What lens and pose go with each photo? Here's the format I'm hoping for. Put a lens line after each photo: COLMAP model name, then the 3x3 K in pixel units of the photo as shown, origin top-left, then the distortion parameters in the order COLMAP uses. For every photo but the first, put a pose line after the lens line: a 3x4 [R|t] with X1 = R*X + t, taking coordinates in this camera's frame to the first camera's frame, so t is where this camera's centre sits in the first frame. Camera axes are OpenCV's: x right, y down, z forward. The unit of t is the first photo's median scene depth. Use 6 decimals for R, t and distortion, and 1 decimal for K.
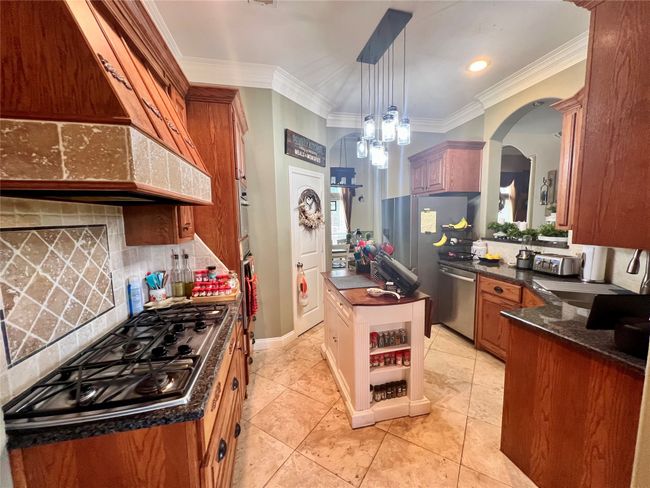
lens RADIAL K [[259.7, 0, 324.8], [0, 259.7, 246.2], [0, 0, 1]] dist [-0.002718, 0.000173]
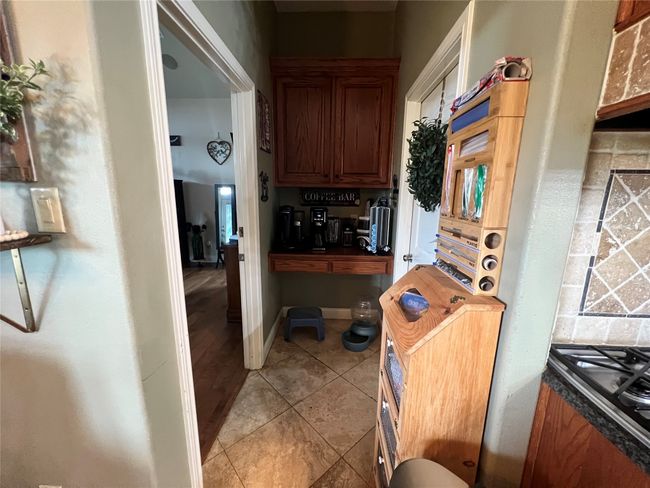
lens RADIAL K [[259.7, 0, 326.5], [0, 259.7, 245.5], [0, 0, 1]] dist [-0.002718, 0.000173]
pose [[-0.252498, 0.203376, -0.945983, -0.076606], [-0.111640, 0.965009, 0.237265, 0.074549], [0.961135, 0.165519, -0.220958, 0.209535]]
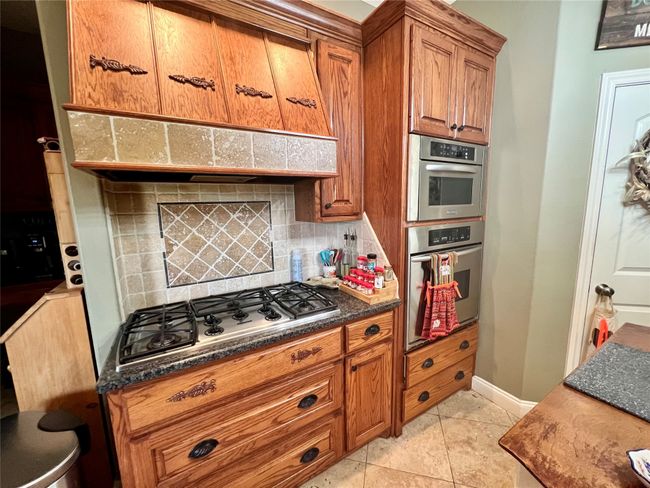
lens RADIAL K [[259.7, 0, 323.8], [0, 259.7, 245.9], [0, 0, 1]] dist [-0.002718, 0.000173]
pose [[0.326609, 0.156479, -0.932116, 0.529829], [-0.085048, 0.987065, 0.135903, -0.090852], [0.941325, 0.034888, 0.335693, 1.185746]]
